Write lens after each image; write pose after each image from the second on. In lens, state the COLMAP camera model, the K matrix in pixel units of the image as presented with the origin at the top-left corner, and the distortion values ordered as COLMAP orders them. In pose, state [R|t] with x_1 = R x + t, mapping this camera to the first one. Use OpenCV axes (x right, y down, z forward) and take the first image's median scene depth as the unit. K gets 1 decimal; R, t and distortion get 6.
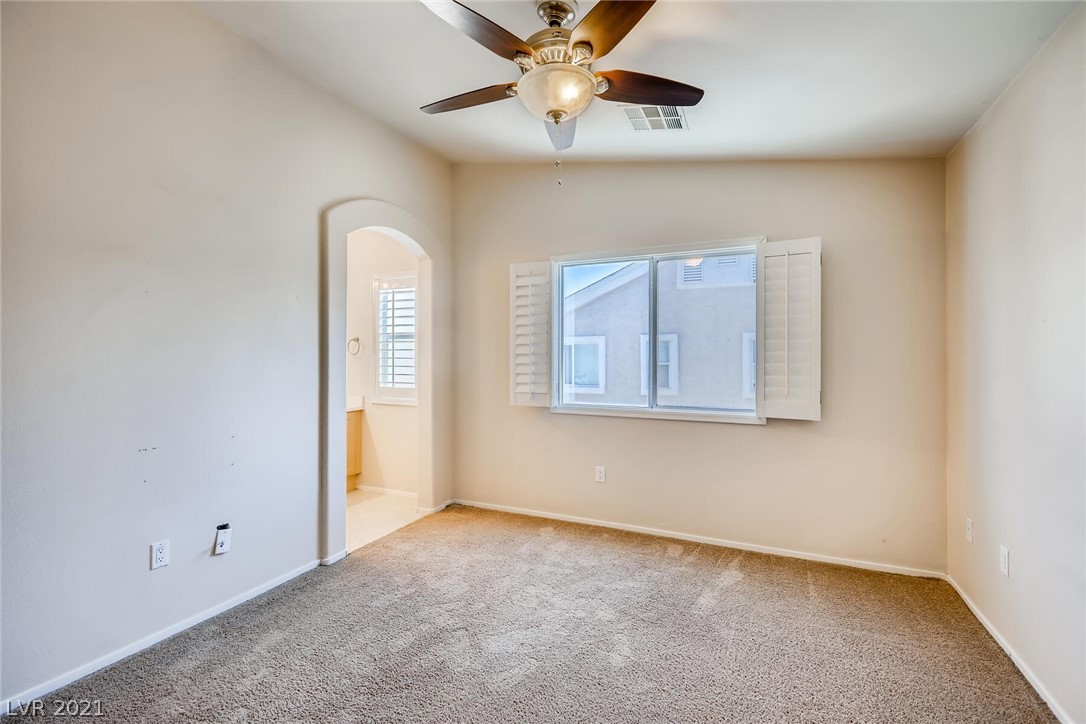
lens RADIAL K [[482.2, 0, 539.6], [0, 482.2, 354.2], [0, 0, 1]] dist [0.007680, -0.004541]
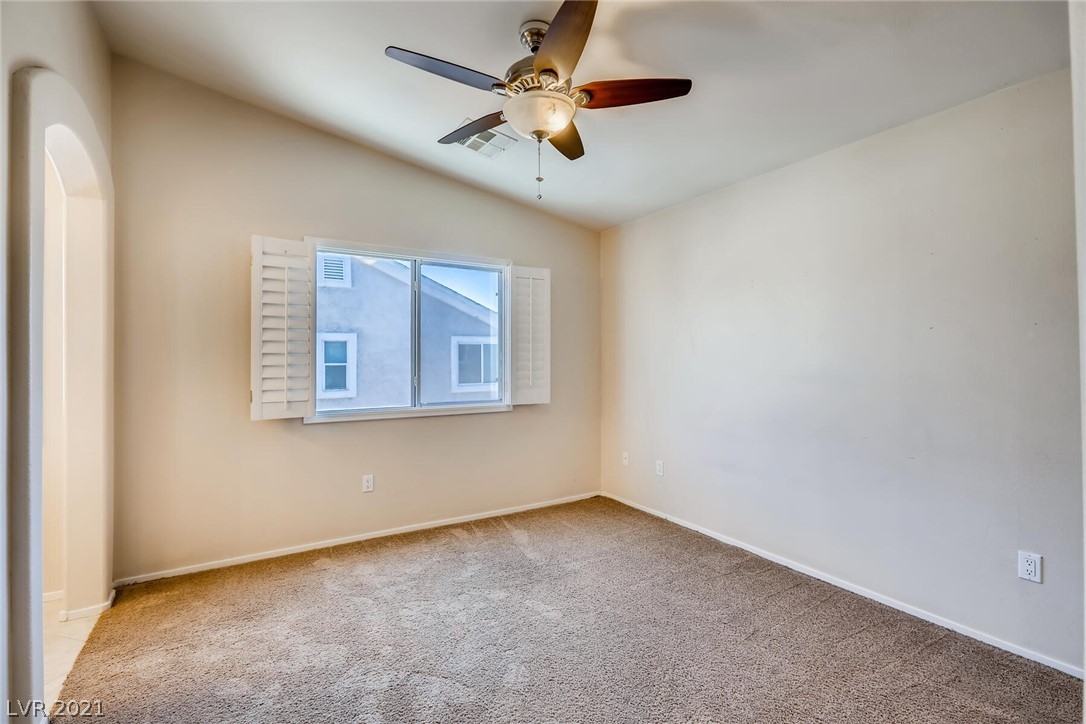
lens RADIAL K [[482.2, 0, 544.4], [0, 482.2, 355.8], [0, 0, 1]] dist [0.007680, -0.004541]
pose [[0.557635, -0.000278, 0.830086, -0.521225], [-0.002923, 0.999993, 0.002298, 0.000684], [-0.830081, -0.003707, 0.557630, 0.231359]]
